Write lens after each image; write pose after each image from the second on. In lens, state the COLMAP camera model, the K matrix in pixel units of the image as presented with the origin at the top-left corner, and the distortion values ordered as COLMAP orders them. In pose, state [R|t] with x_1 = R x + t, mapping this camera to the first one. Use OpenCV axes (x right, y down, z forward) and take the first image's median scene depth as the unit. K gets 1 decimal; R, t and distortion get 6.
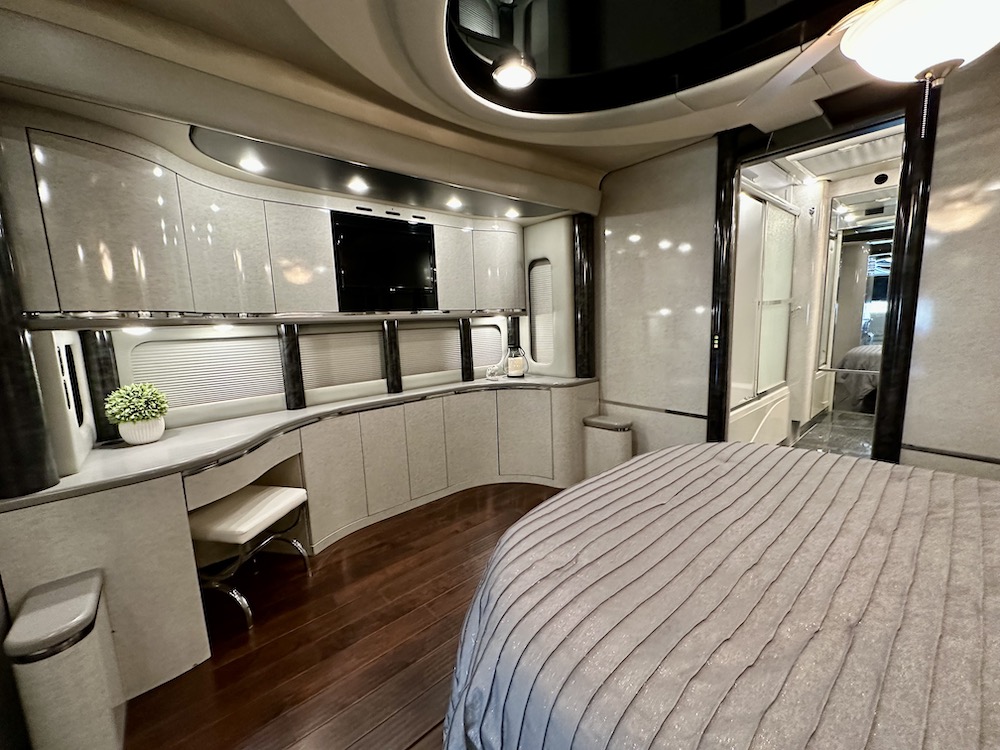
lens RADIAL K [[399.9, 0, 500.0], [0, 399.9, 375.0], [0, 0, 1]] dist [0.001372, 0.000142]
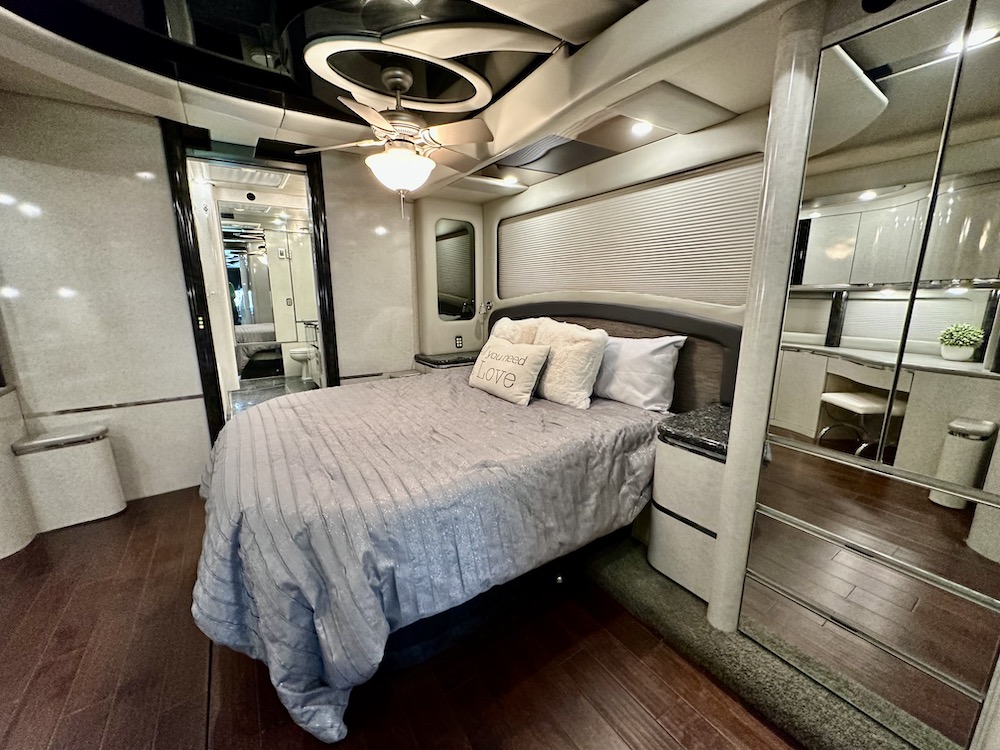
lens RADIAL K [[399.9, 0, 500.0], [0, 399.9, 375.0], [0, 0, 1]] dist [0.001372, 0.000142]
pose [[0.129242, -0.169624, 0.976997, -0.435011], [0.139852, 0.978531, 0.151390, 0.002966], [-0.981701, 0.117069, 0.150190, 0.078357]]
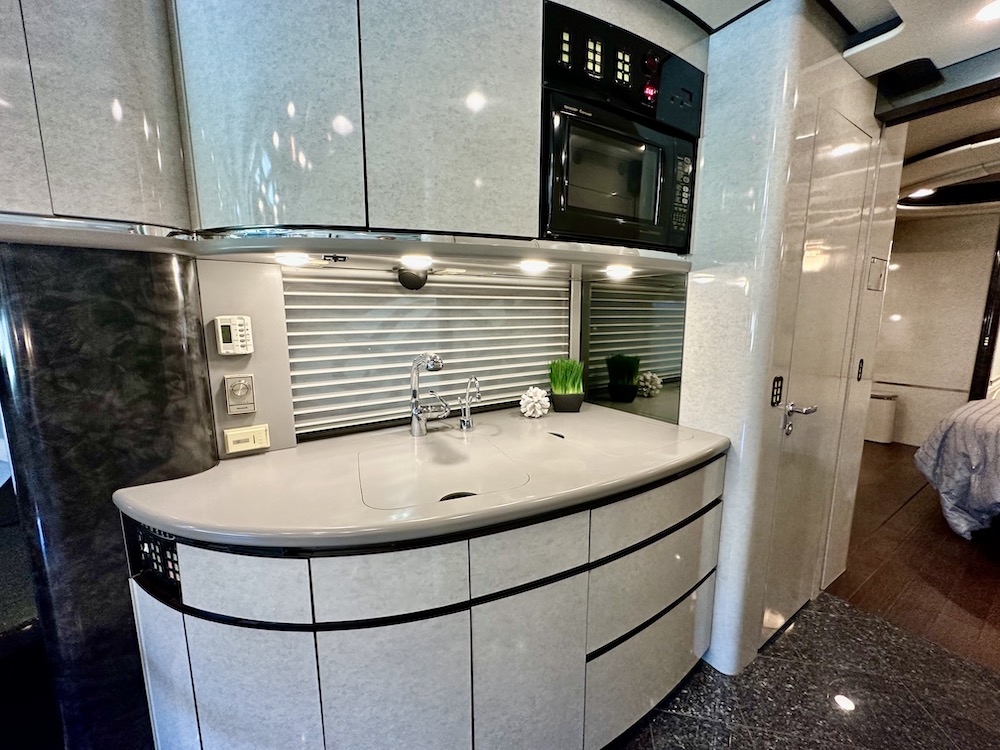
lens RADIAL K [[399.9, 0, 500.0], [0, 399.9, 375.0], [0, 0, 1]] dist [0.001372, 0.000142]
pose [[0.990635, 0.055836, -0.124599, -1.131399], [-0.054447, 0.998411, 0.014527, 0.130575], [0.125212, -0.007607, 0.992101, -0.768862]]
